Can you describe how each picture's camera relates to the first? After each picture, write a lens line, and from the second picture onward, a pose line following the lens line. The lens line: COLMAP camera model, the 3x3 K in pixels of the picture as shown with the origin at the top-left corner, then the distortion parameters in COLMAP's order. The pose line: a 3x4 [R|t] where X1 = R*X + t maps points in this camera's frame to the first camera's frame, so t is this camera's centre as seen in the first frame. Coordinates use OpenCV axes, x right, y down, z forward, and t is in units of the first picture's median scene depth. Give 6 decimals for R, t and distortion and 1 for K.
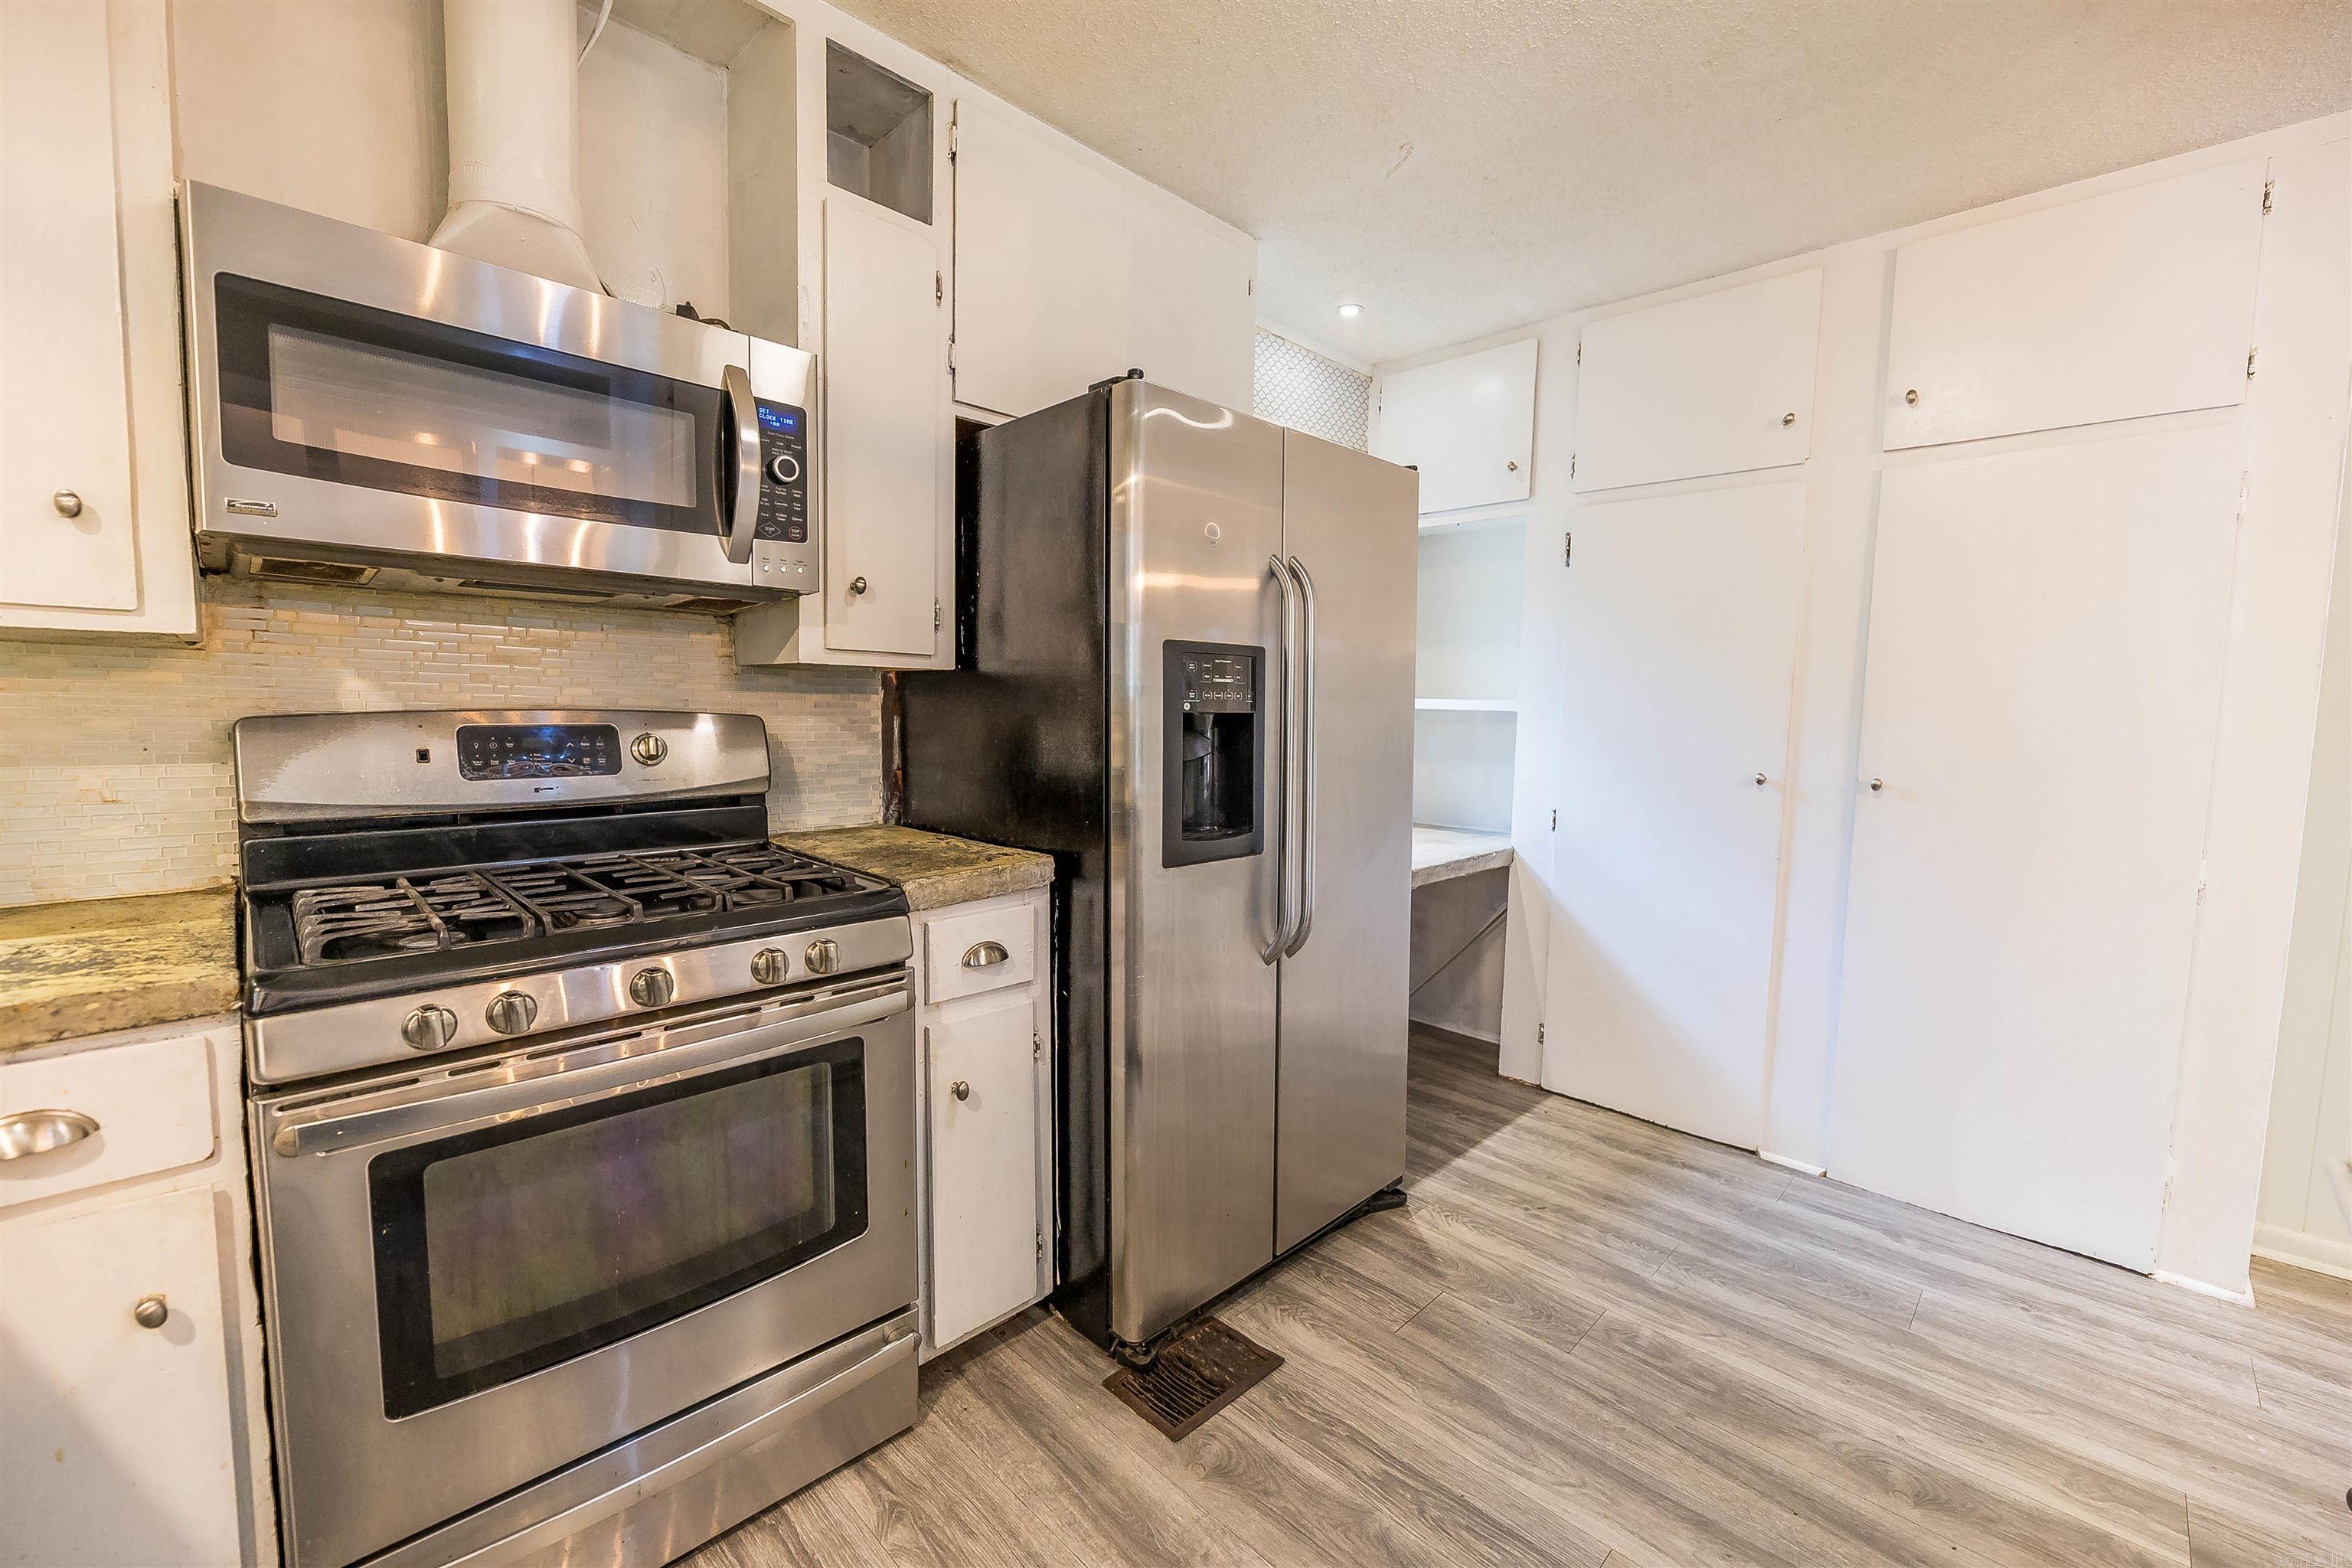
lens RADIAL K [[950.1, 0, 1180.3], [0, 950.1, 776.5], [0, 0, 1]] dist [-0.003823, -0.000876]
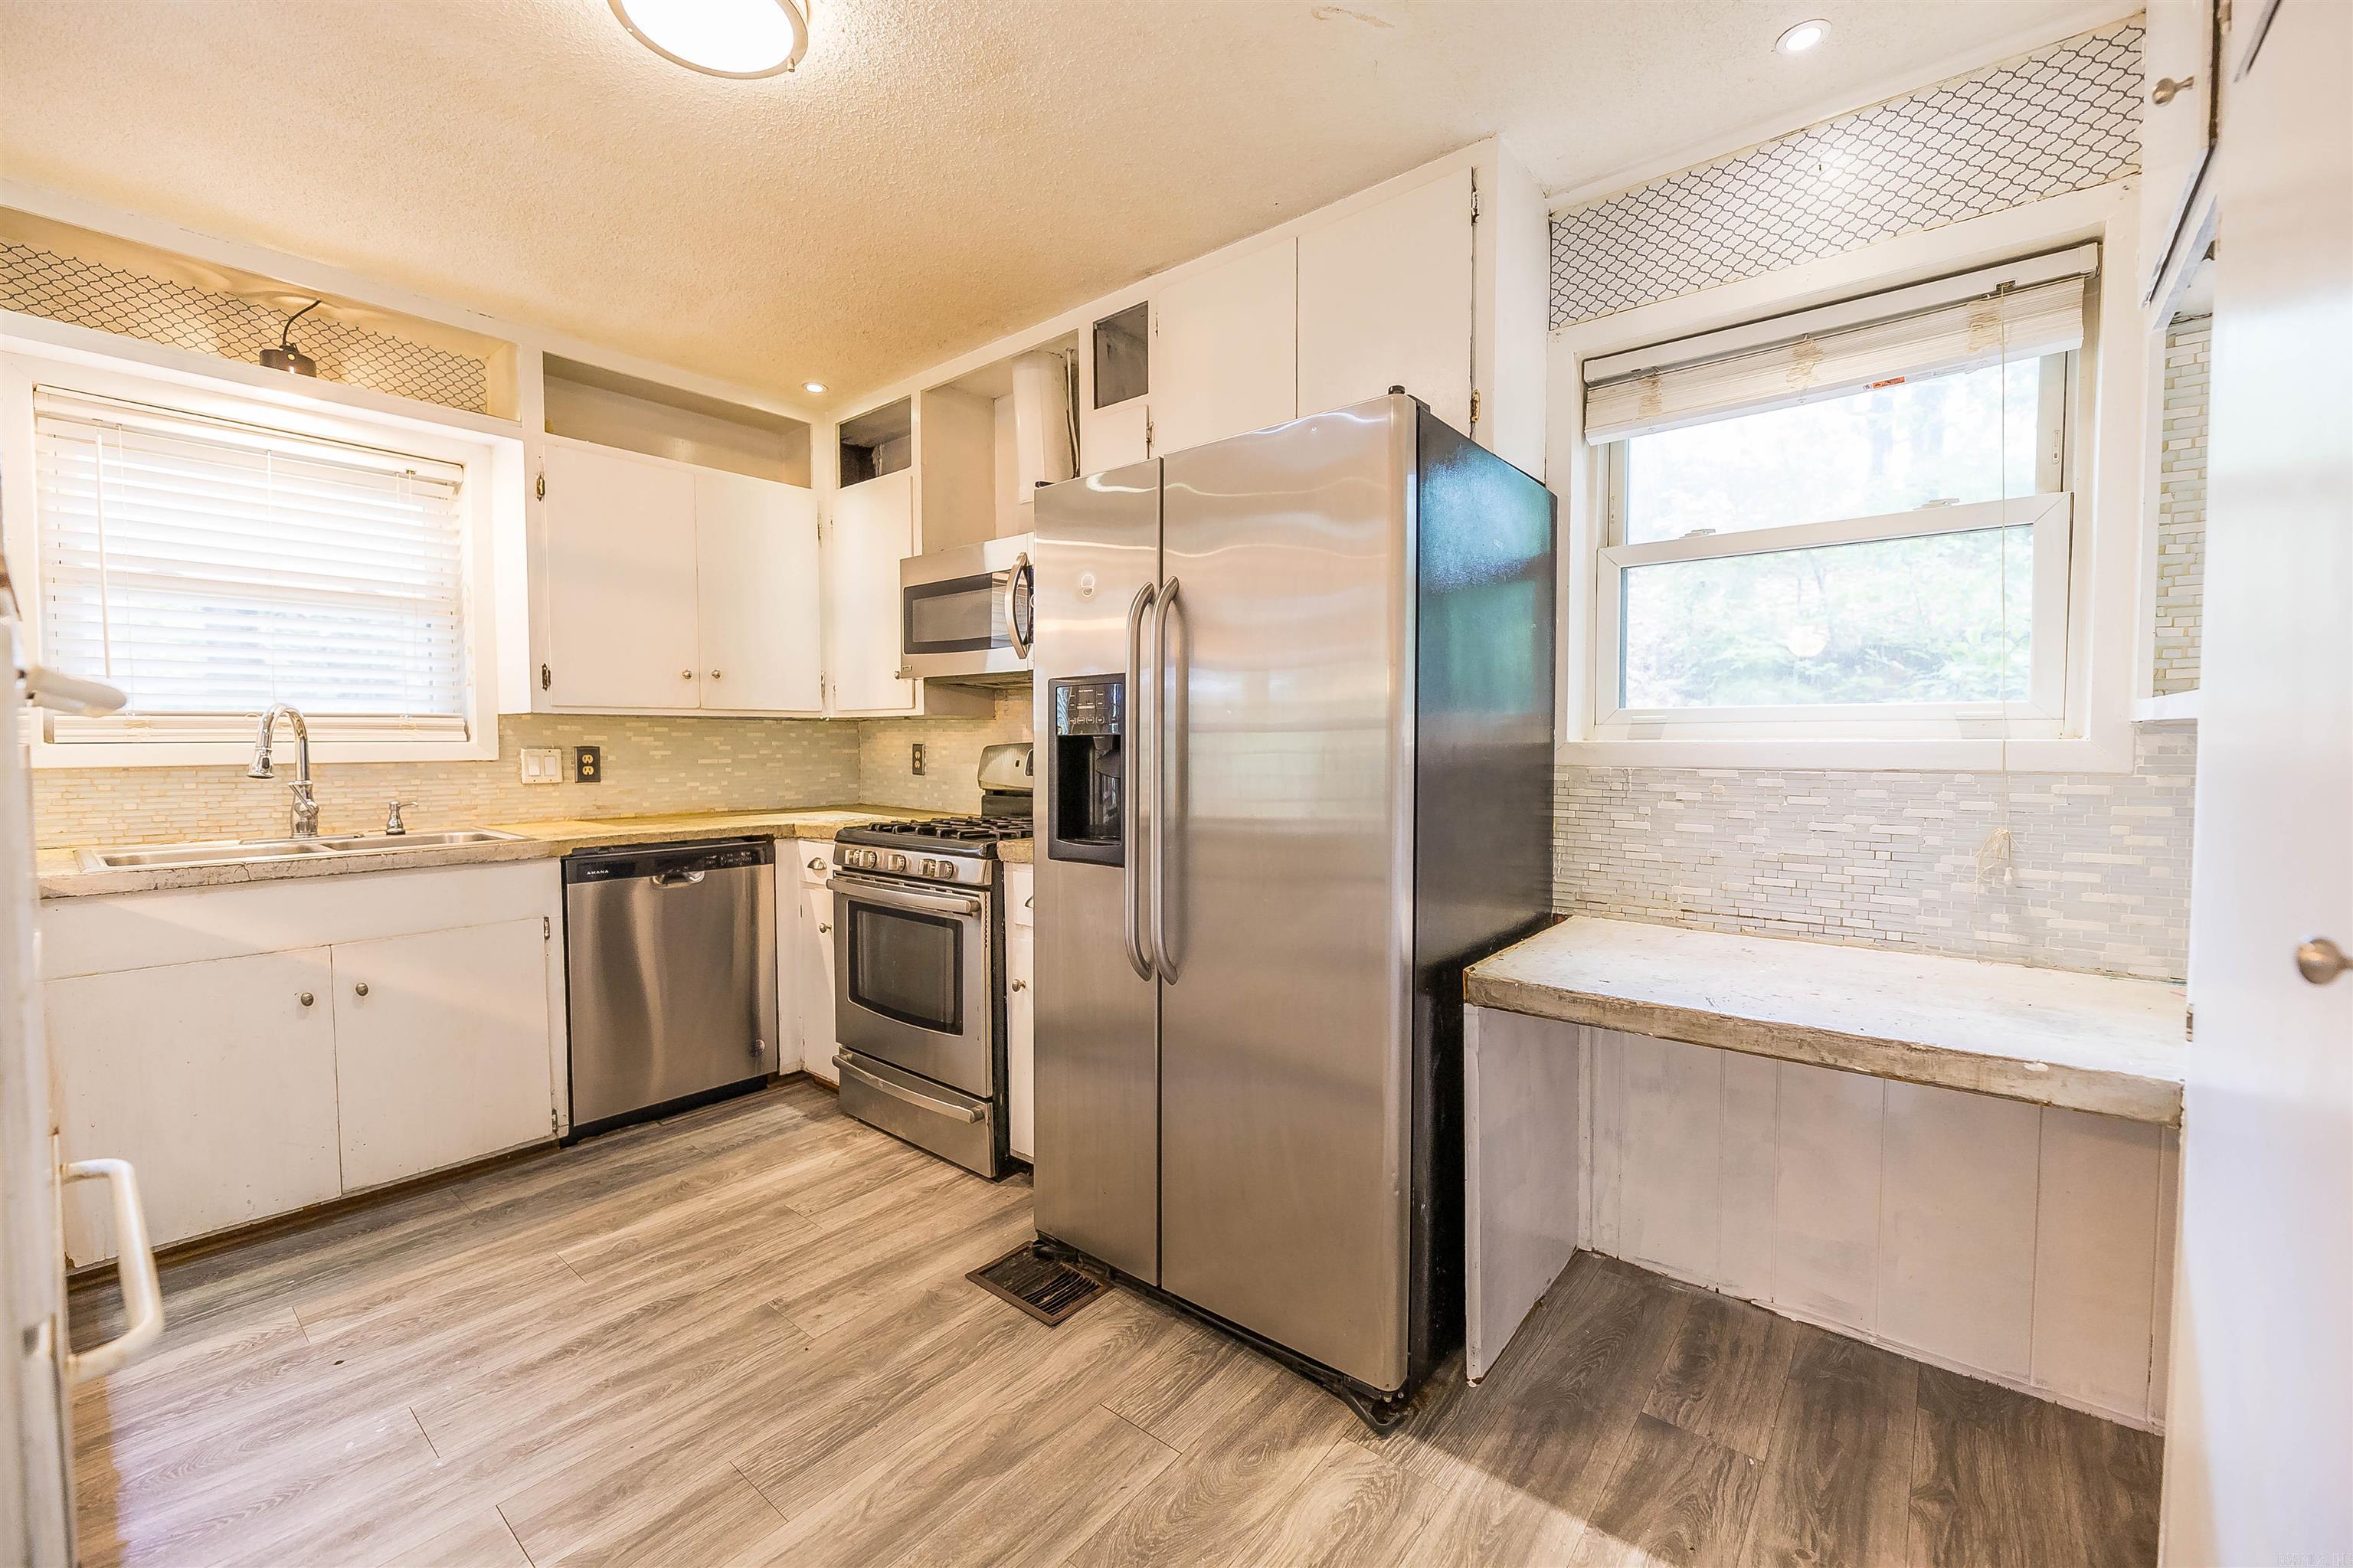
lens RADIAL K [[950.5, 0, 1192.9], [0, 950.5, 777.2], [0, 0, 1]] dist [-0.003823, -0.000876]
pose [[0.102105, 0.021204, -0.994548, 1.315790], [-0.068564, 0.997545, 0.014229, -0.047761], [0.992408, 0.066737, 0.103308, 1.100854]]
